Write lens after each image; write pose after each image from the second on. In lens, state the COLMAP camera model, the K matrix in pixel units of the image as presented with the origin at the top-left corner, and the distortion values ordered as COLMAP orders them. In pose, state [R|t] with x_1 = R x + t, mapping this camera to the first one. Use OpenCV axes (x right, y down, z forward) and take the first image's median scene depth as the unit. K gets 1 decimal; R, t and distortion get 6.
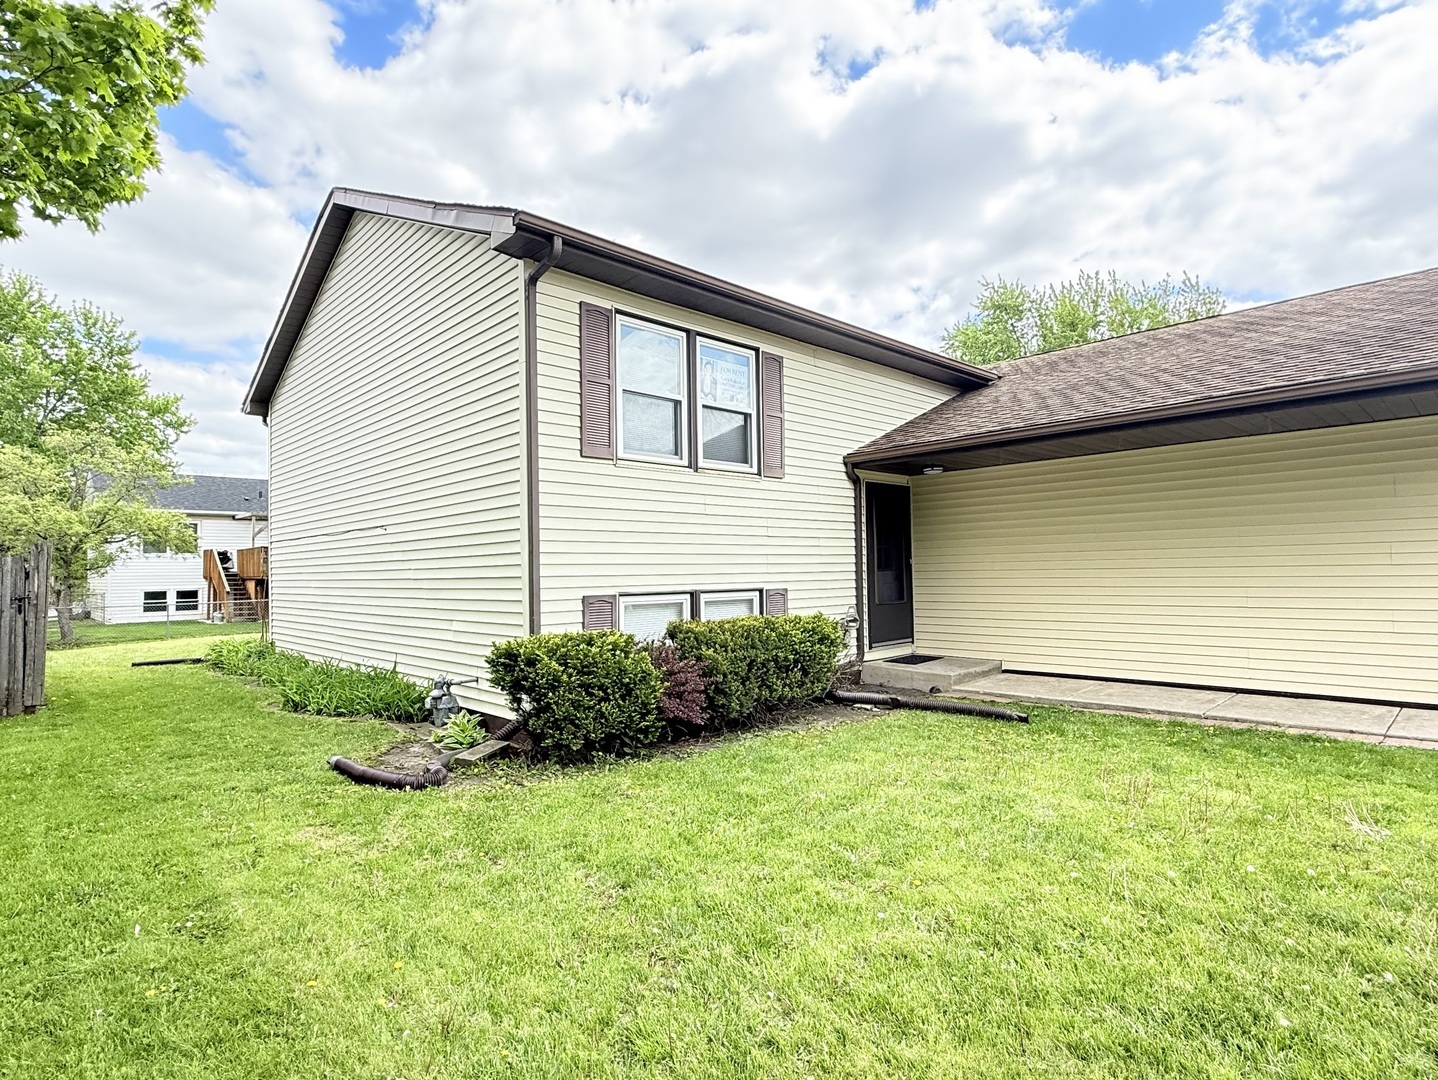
lens RADIAL K [[751.9, 0, 713.2], [0, 751.9, 542.7], [0, 0, 1]] dist [-0.001022, -0.000200]
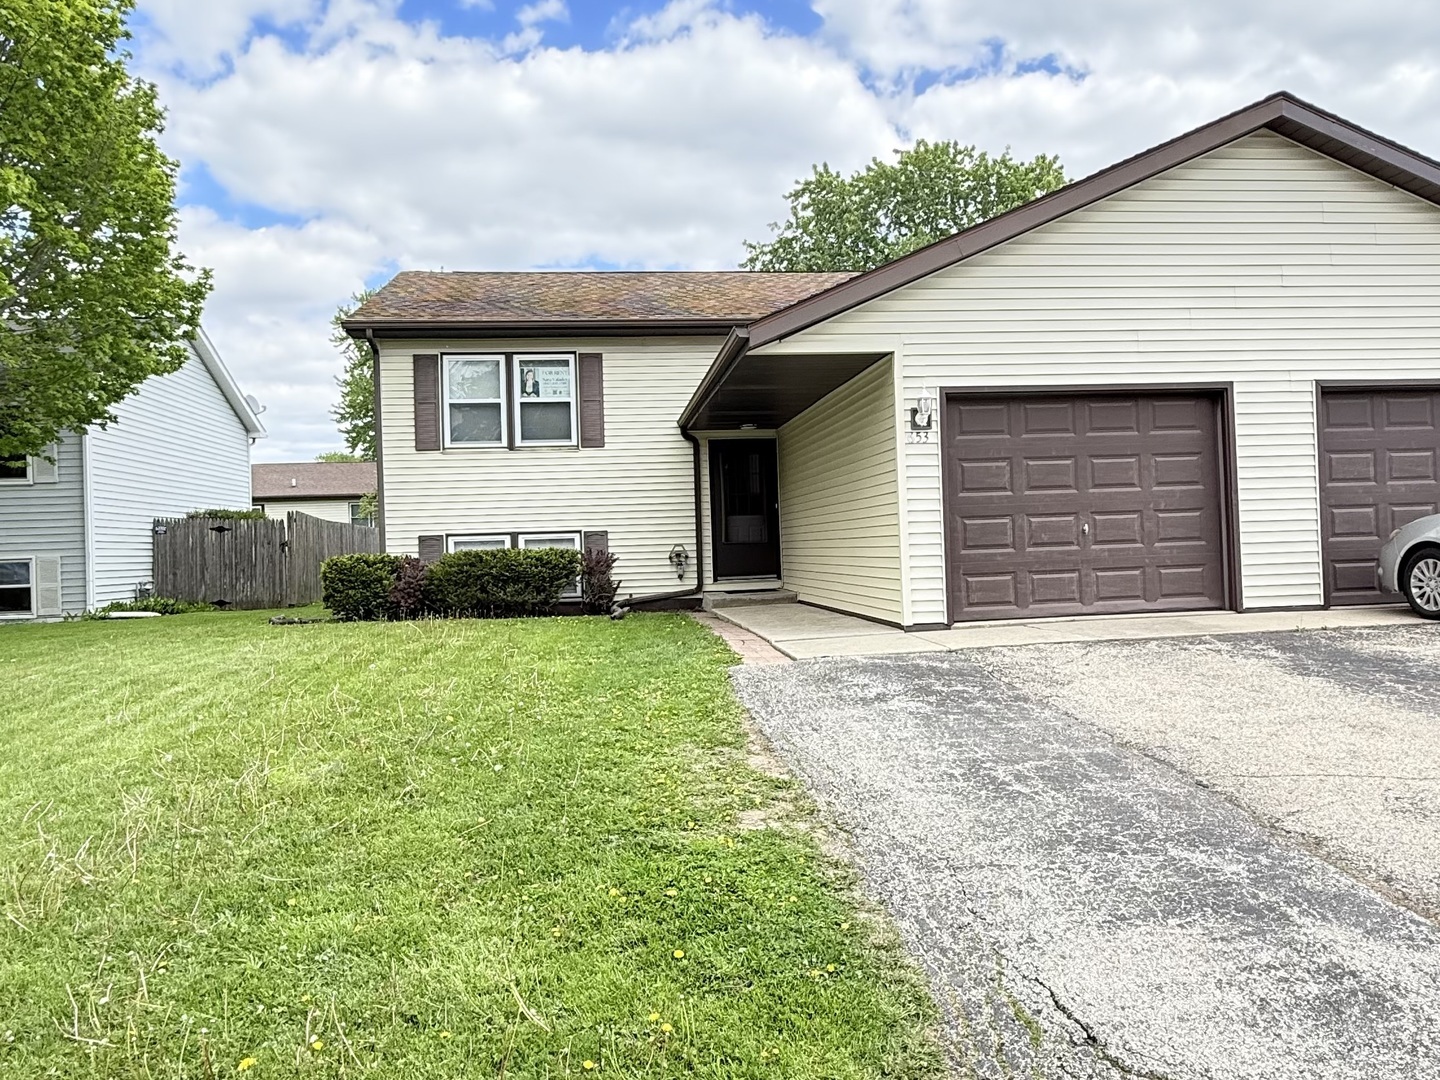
lens RADIAL K [[753.0, 0, 714.2], [0, 753.0, 542.7], [0, 0, 1]] dist [-0.001022, -0.000200]
pose [[0.791365, -0.030779, -0.610568, 1.075856], [0.044799, 0.998966, 0.007707, 0.082802], [0.609700, -0.033452, 0.791926, 0.077400]]
